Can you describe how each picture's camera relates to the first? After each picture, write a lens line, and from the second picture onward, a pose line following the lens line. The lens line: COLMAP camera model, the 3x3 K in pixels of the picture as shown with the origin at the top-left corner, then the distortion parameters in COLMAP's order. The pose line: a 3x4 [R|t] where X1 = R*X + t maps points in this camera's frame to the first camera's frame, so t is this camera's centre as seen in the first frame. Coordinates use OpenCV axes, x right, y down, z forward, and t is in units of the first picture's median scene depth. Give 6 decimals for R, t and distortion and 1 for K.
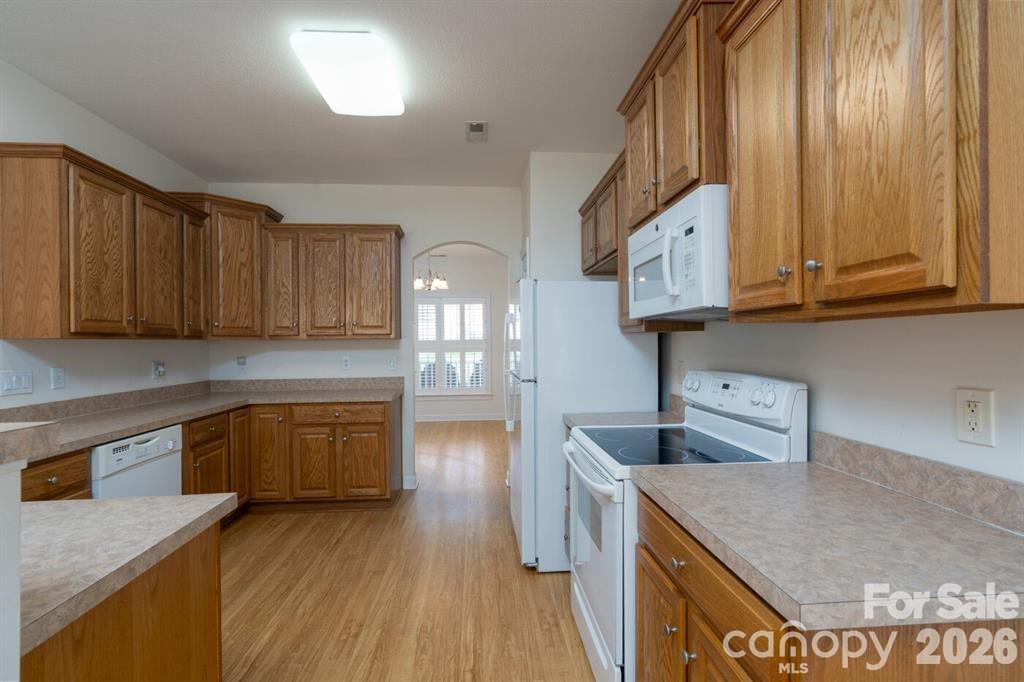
lens RADIAL K [[478.0, 0, 508.0], [0, 478.0, 347.2], [0, 0, 1]] dist [0.004797, -0.000618]
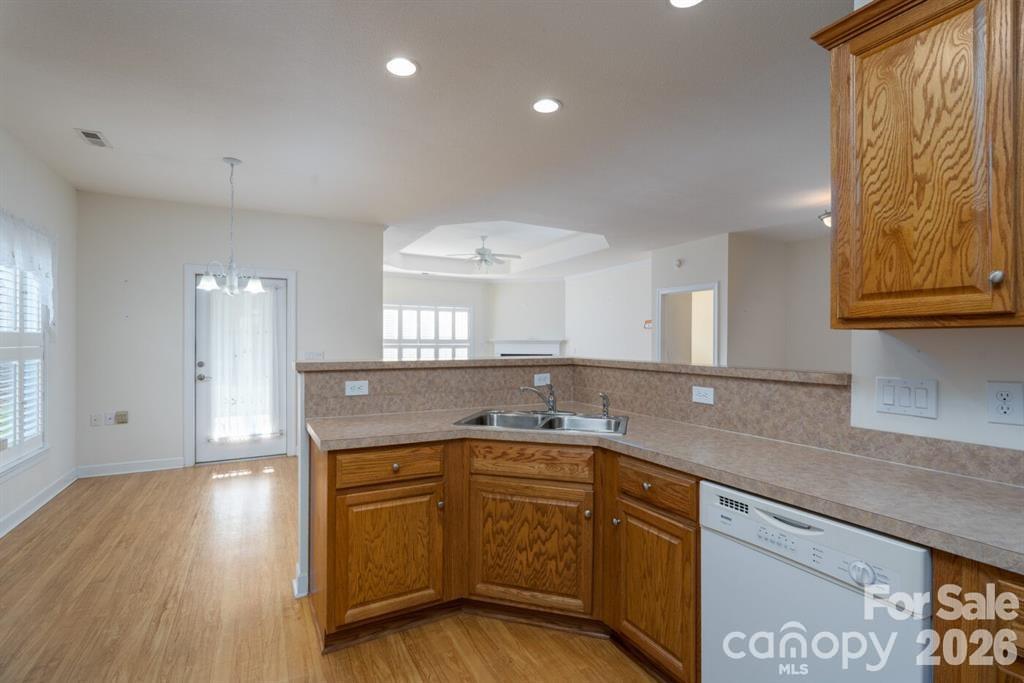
lens RADIAL K [[478.0, 0, 513.8], [0, 478.0, 340.6], [0, 0, 1]] dist [0.004797, -0.000618]
pose [[-0.905350, -0.002438, -0.424659, -0.243992], [-0.002304, 0.999997, -0.000828, -0.001557], [0.424660, 0.000229, -0.905353, 1.273208]]
